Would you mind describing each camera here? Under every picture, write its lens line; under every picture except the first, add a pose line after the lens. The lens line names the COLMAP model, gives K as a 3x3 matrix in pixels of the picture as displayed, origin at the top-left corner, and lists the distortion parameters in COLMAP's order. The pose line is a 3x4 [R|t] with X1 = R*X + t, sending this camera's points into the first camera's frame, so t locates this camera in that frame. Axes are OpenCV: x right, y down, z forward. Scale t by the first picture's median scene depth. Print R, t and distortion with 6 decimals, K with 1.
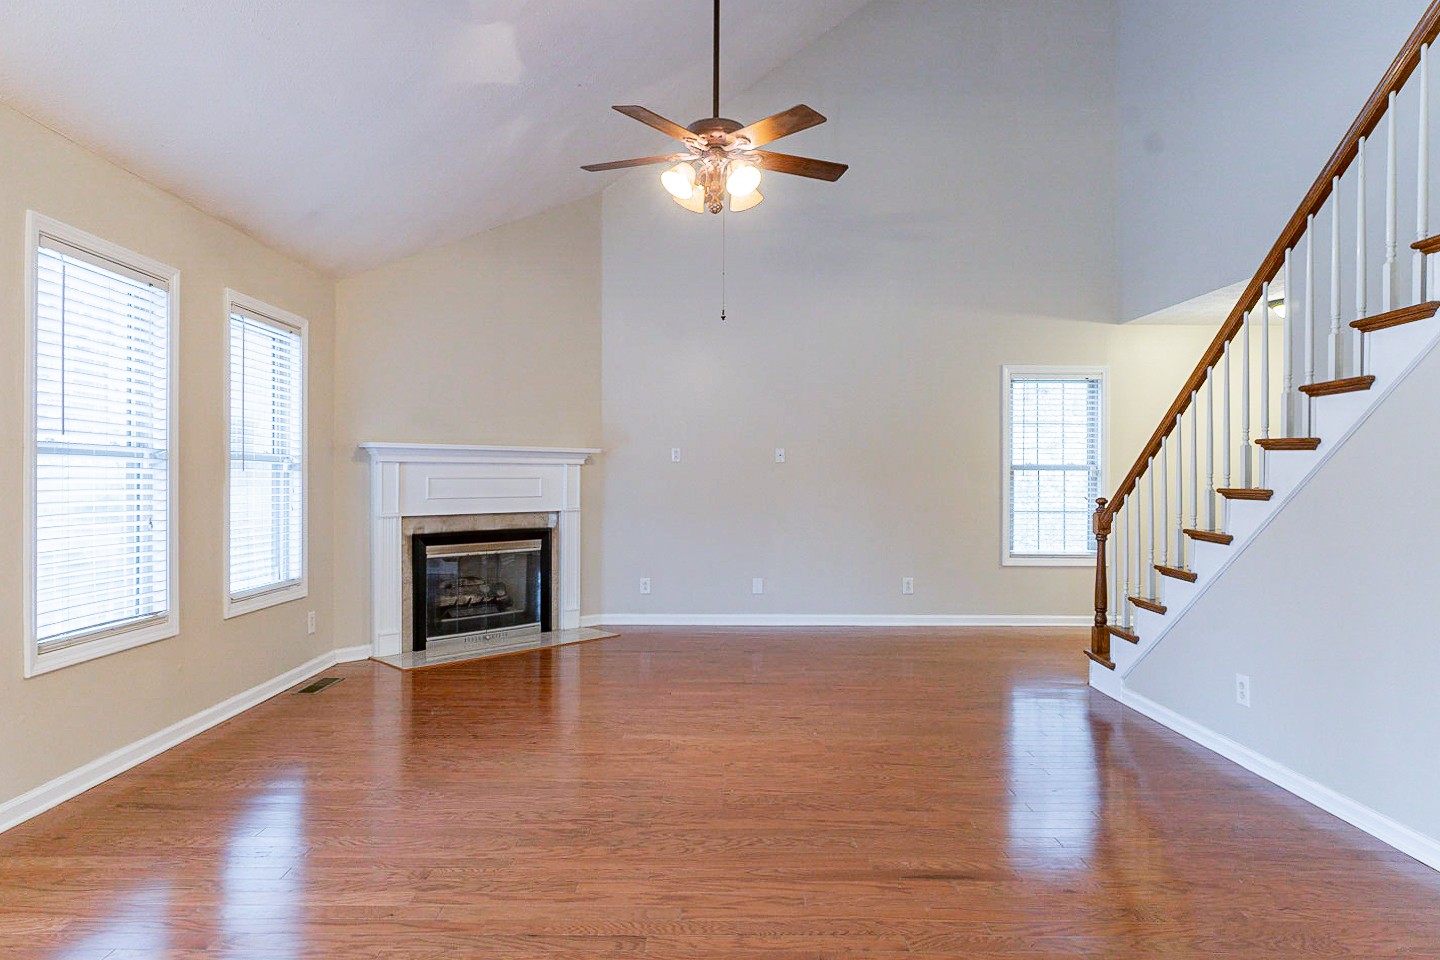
lens RADIAL K [[871.6, 0, 717.4], [0, 871.6, 480.3], [0, 0, 1]] dist [-0.002953, 0.001042]
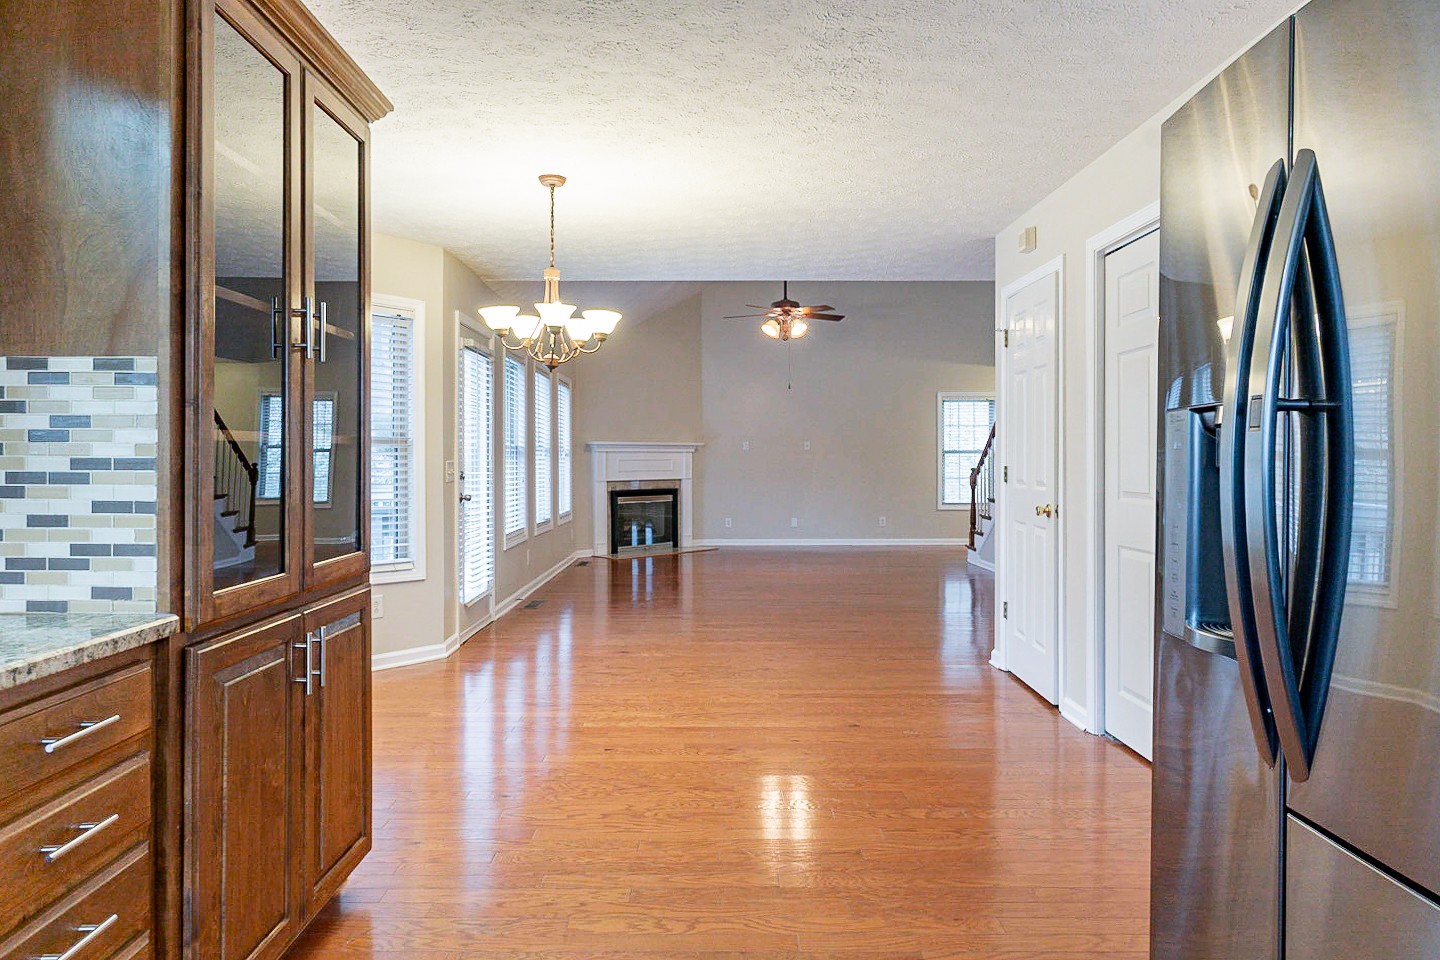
lens RADIAL K [[871.6, 0, 719.5], [0, 871.6, 468.8], [0, 0, 1]] dist [-0.002953, 0.001042]
pose [[0.999978, -0.006175, -0.002329, -0.104062], [0.006190, 0.999961, 0.006243, 0.004797], [0.002291, -0.006258, 0.999978, -0.769015]]
